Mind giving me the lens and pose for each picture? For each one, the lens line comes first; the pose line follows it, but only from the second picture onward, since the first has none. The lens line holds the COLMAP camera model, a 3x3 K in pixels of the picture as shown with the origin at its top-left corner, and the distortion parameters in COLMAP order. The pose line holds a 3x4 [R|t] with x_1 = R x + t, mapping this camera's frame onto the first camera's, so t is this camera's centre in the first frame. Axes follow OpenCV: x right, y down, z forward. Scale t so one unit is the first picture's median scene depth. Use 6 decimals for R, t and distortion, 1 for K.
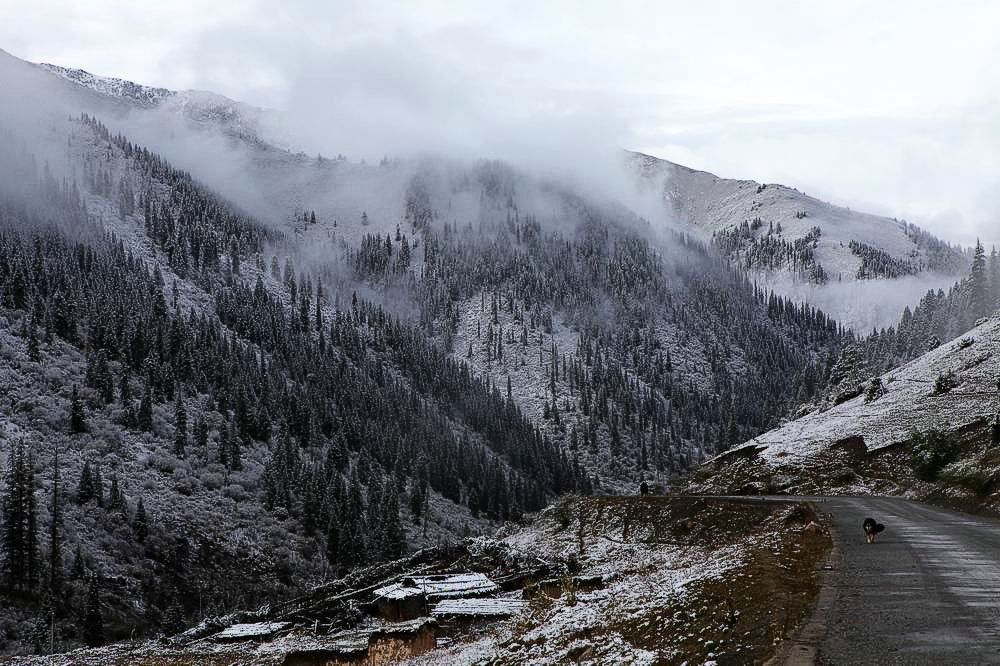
lens RADIAL K [[1899.7, 0, 515.2], [0, 1899.7, 329.6], [0, 0, 1]] dist [0.194896, 0.000000]
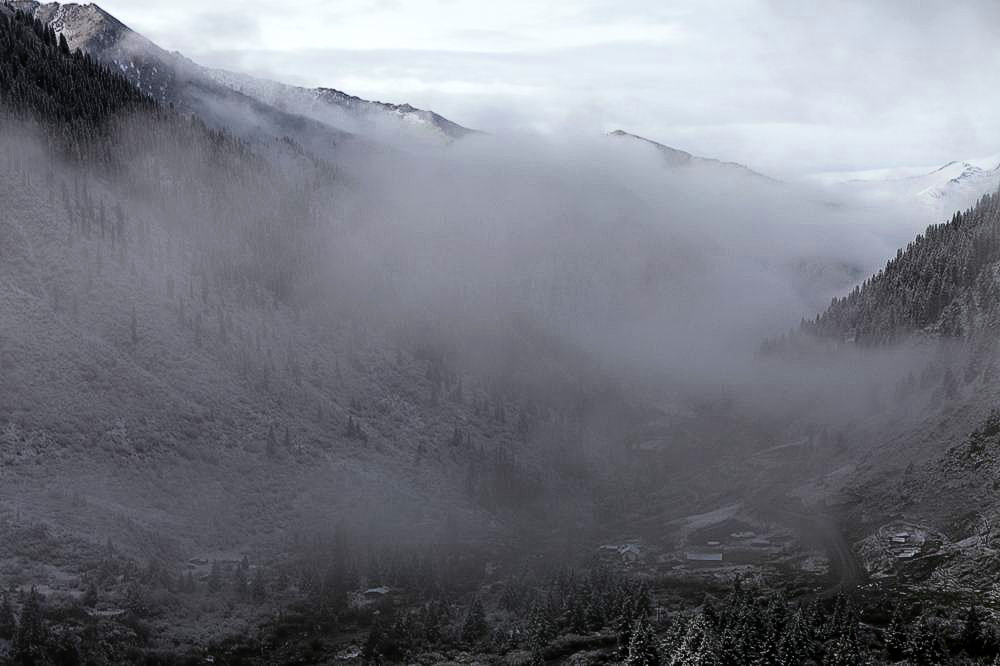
lens RADIAL K [[1484.6, 0, 497.5], [0, 1484.6, 331.1], [0, 0, 1]] dist [0.013979, 0.000000]
pose [[0.999835, 0.015456, -0.009586, -0.129500], [-0.014739, 0.997378, 0.070849, -0.132900], [0.010655, -0.070696, 0.997441, -0.575065]]
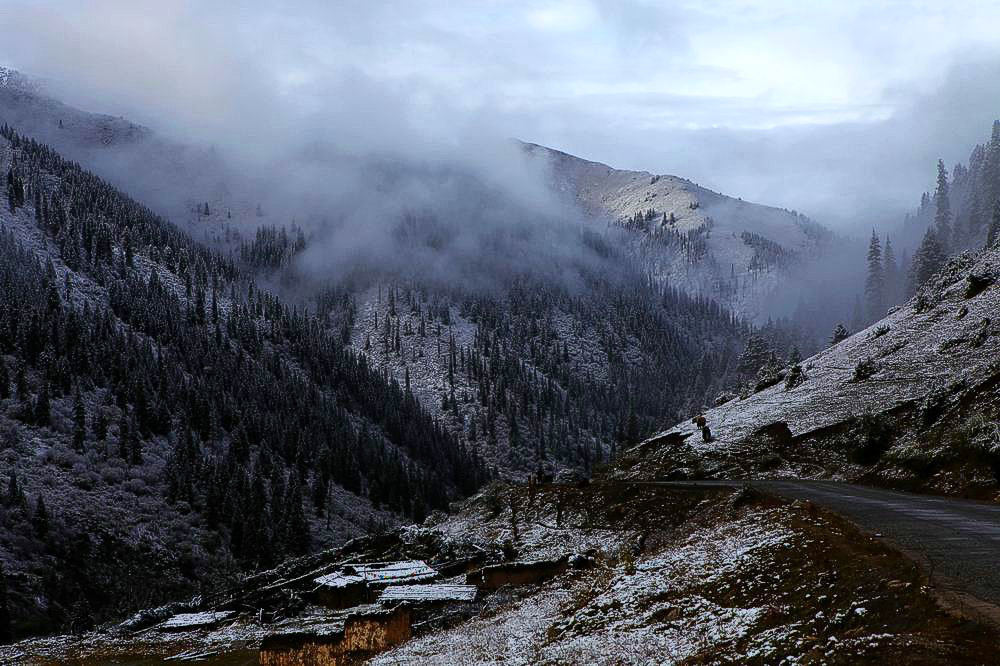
lens RADIAL K [[1899.7, 0, 517.7], [0, 1899.7, 329.9], [0, 0, 1]] dist [0.194896, 0.000000]
pose [[0.998373, -0.006325, 0.056677, -0.004418], [0.006055, 0.999969, 0.004951, 0.000048], [-0.056706, -0.004600, 0.998380, -0.003260]]
